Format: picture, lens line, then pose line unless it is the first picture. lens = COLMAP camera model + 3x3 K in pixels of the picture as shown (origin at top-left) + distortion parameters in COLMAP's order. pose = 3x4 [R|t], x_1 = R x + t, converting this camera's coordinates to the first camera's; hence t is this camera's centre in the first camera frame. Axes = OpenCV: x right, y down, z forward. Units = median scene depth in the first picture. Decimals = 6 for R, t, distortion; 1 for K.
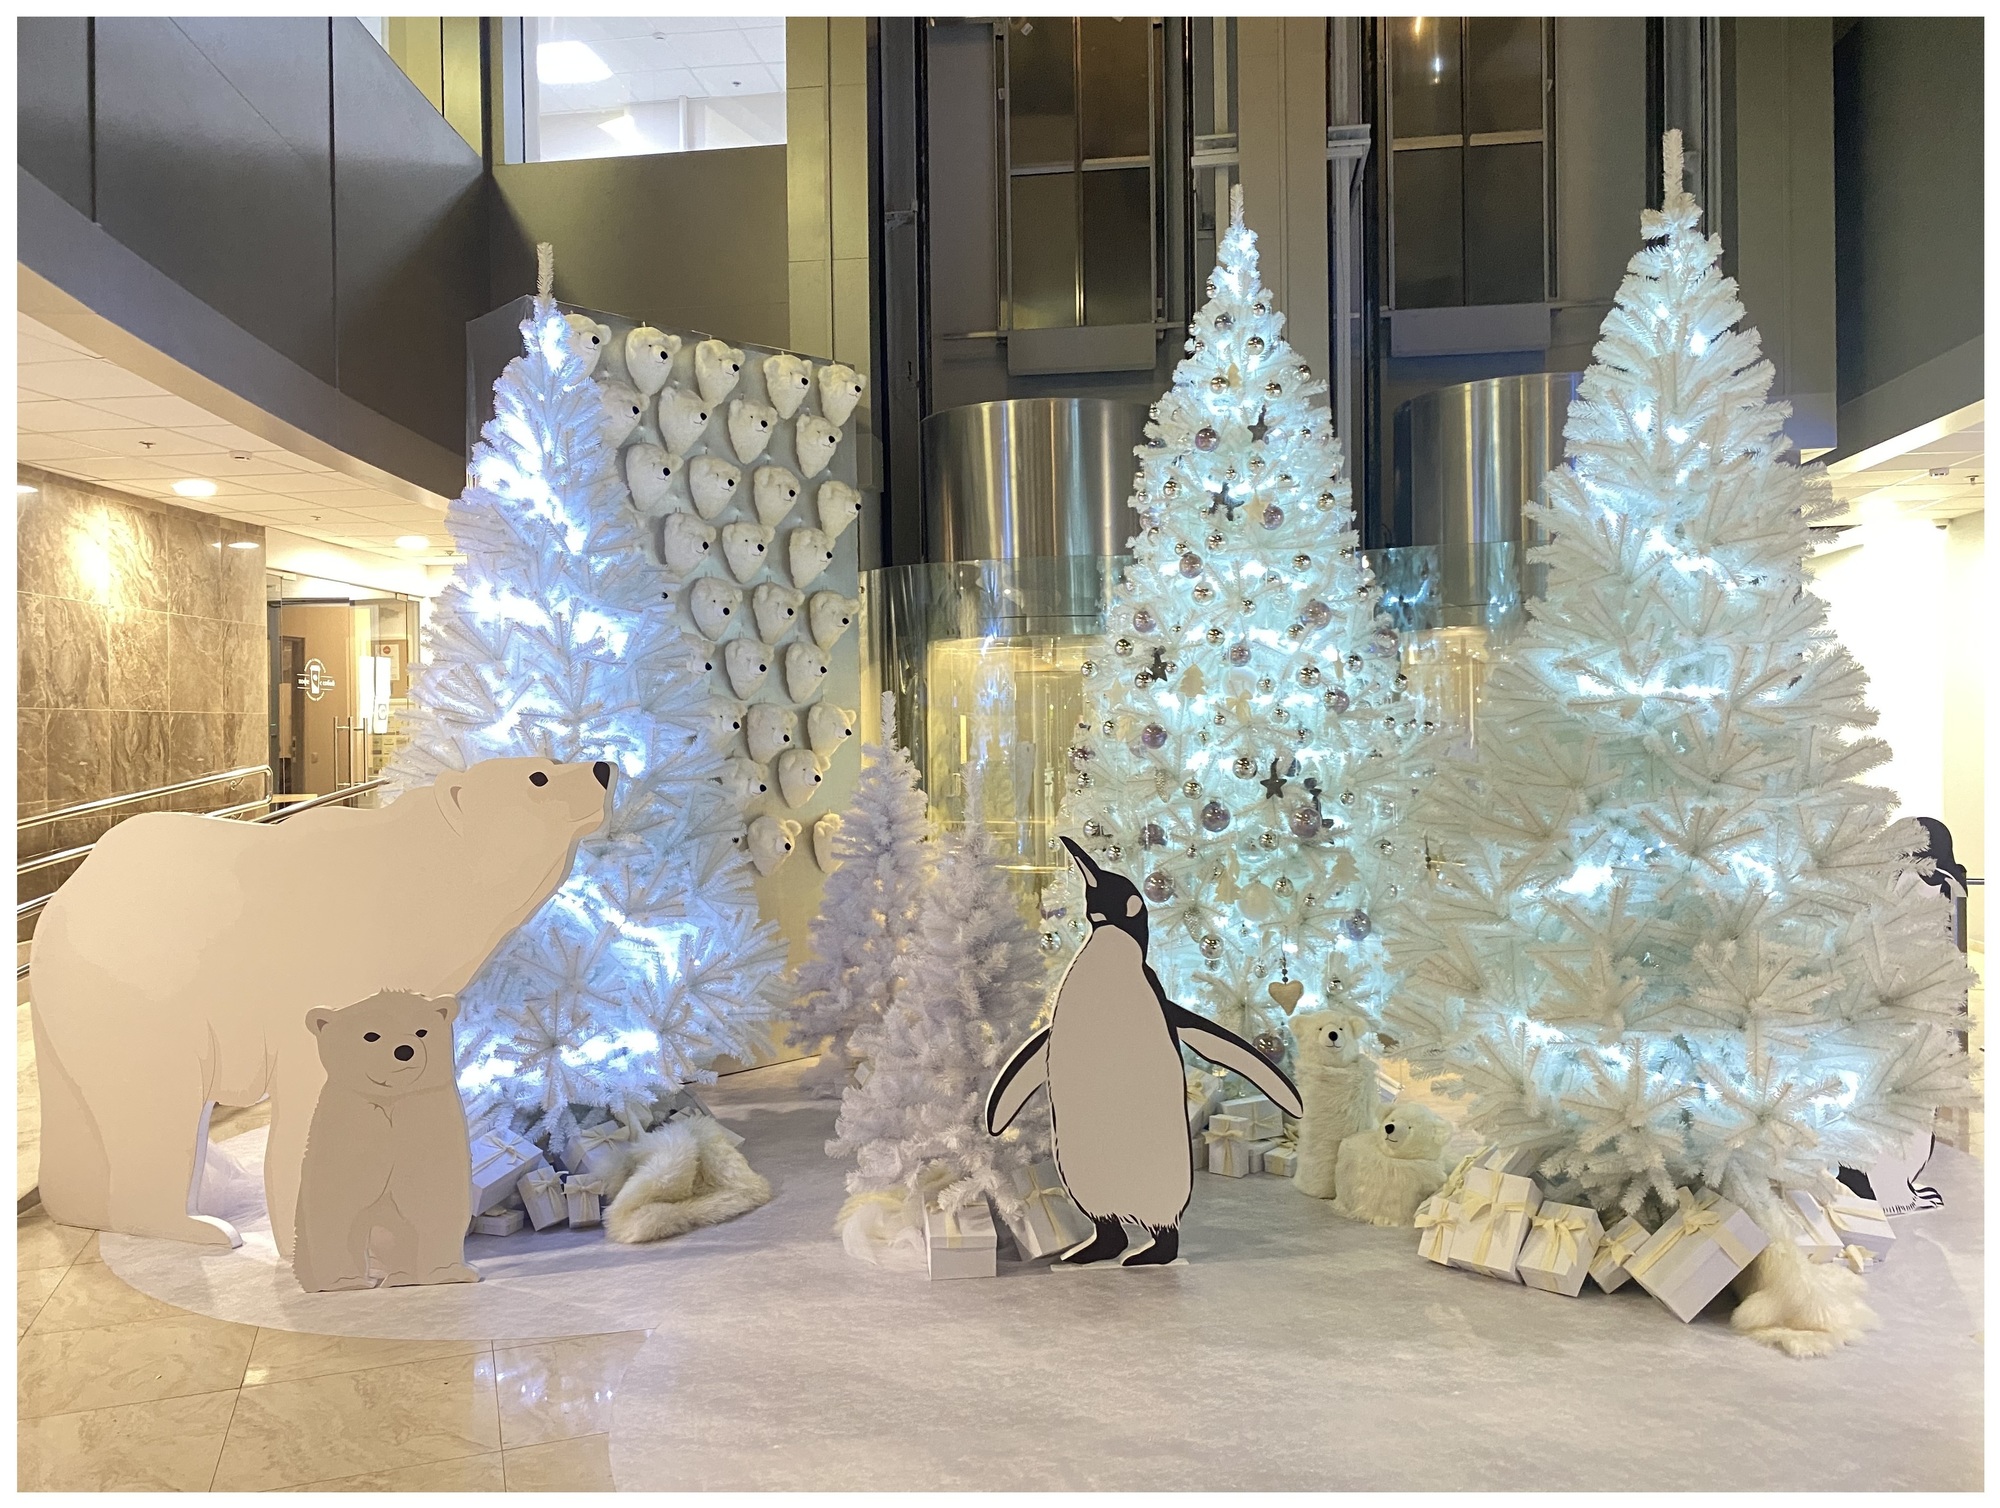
lens RADIAL K [[1529.5, 0, 1000.0], [0, 1529.5, 754.0], [0, 0, 1]] dist [0.242315, -0.657438]
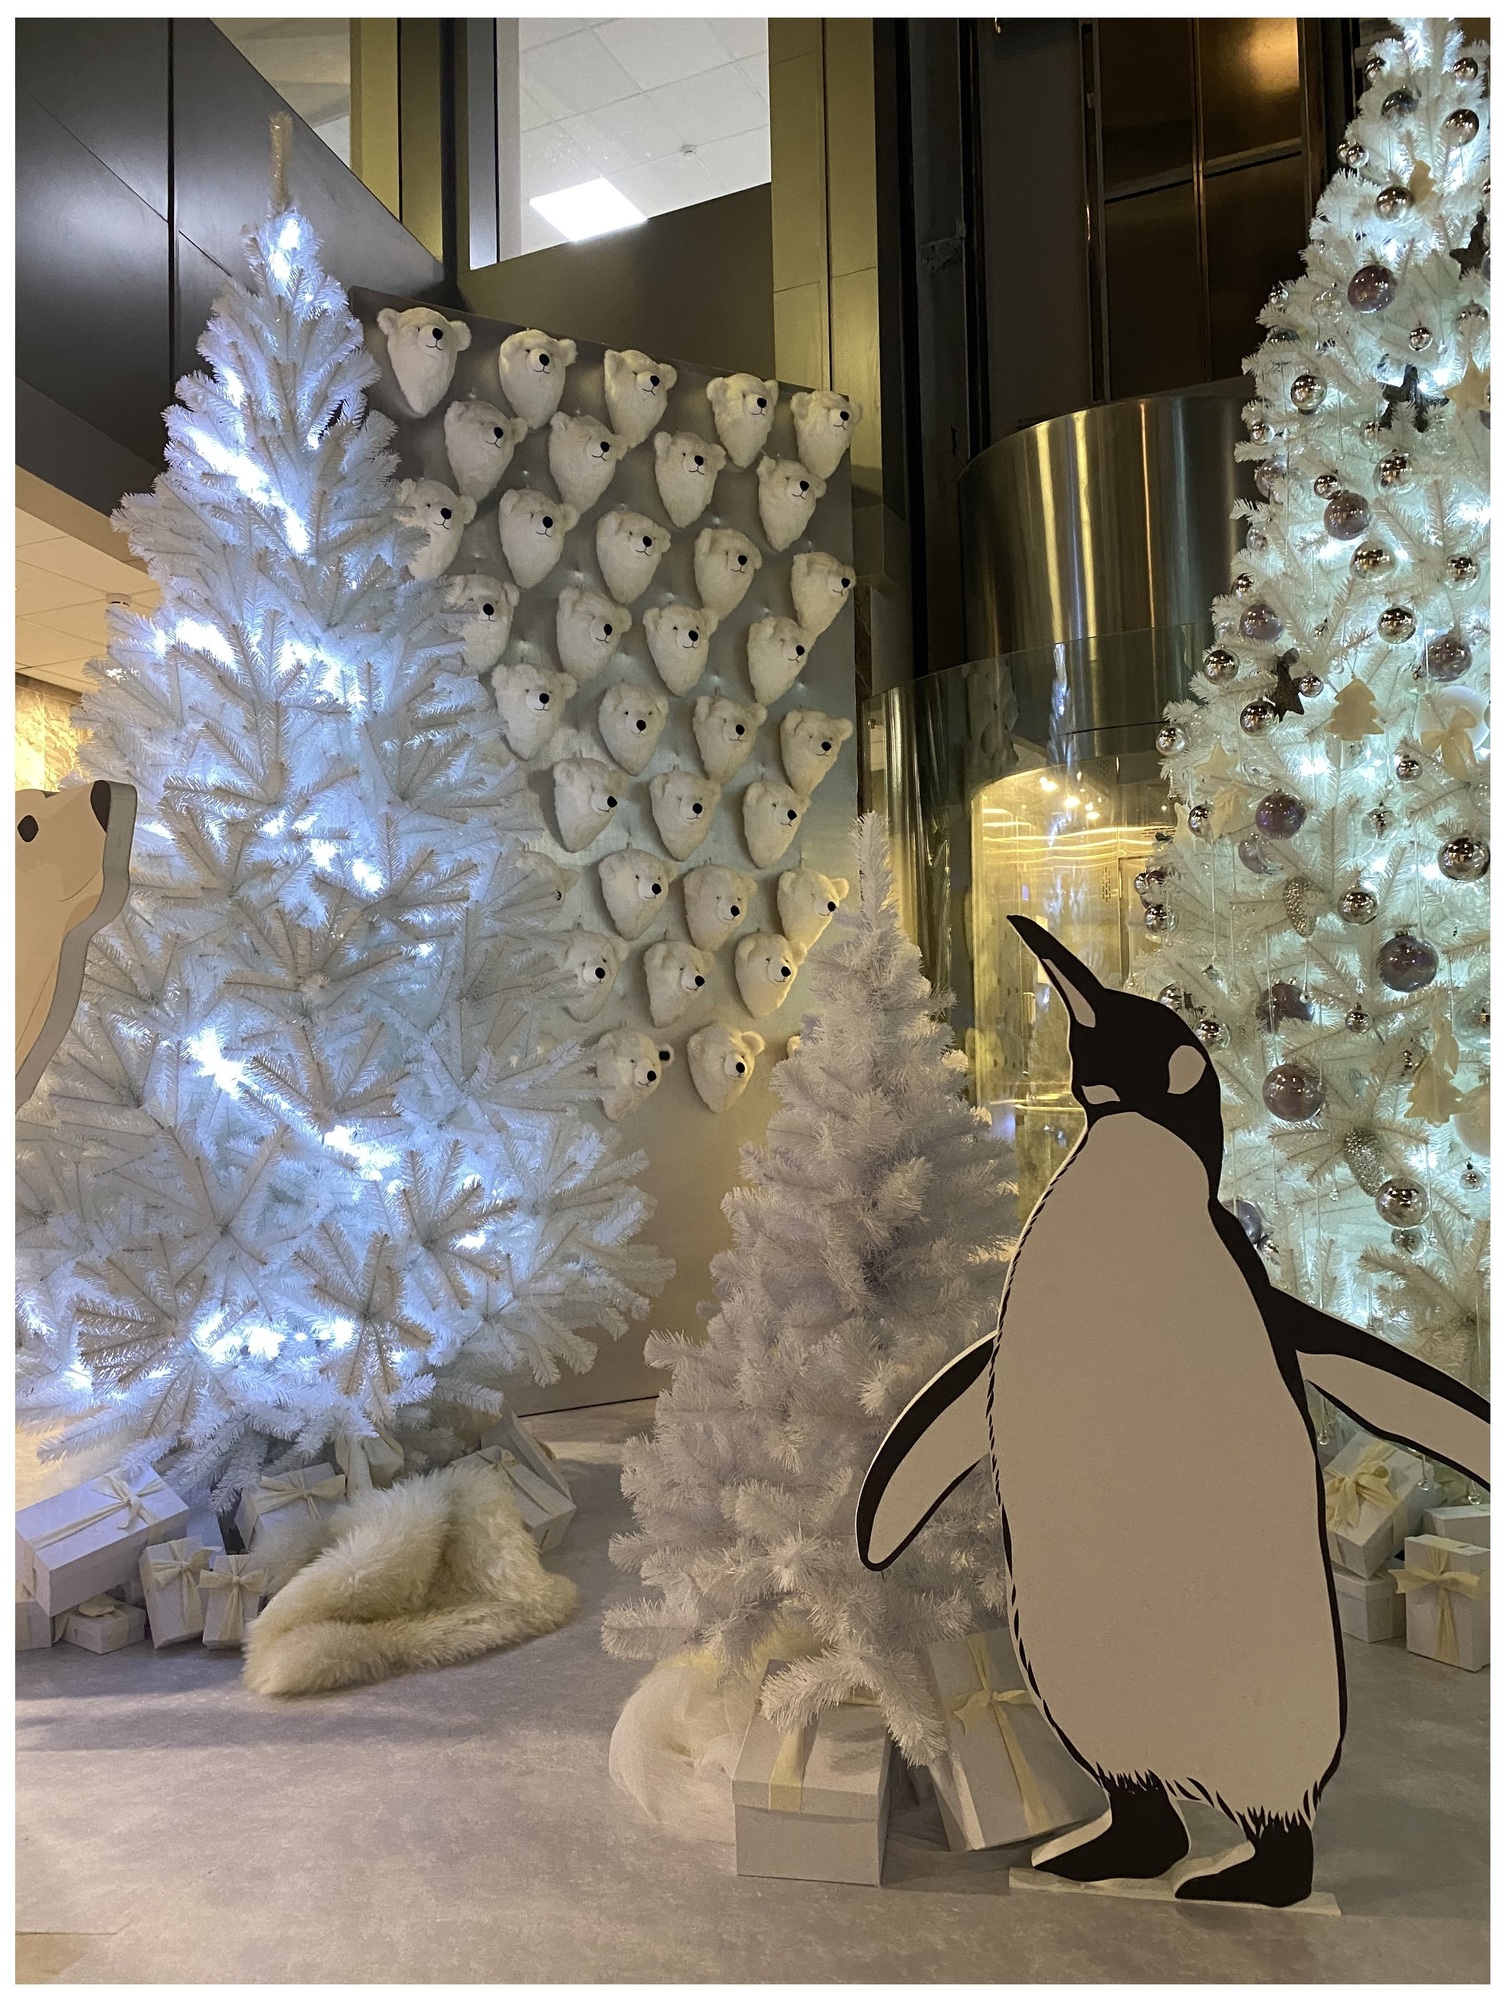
lens RADIAL K [[1489.1, 0, 753.0], [0, 1489.1, 1000.0], [0, 0, 1]] dist [0.043178, -0.035664]
pose [[0.956525, -0.020951, -0.290896, 0.076499], [0.004566, 0.998370, -0.056892, 0.083980], [0.291614, 0.053091, 0.955062, 0.452166]]
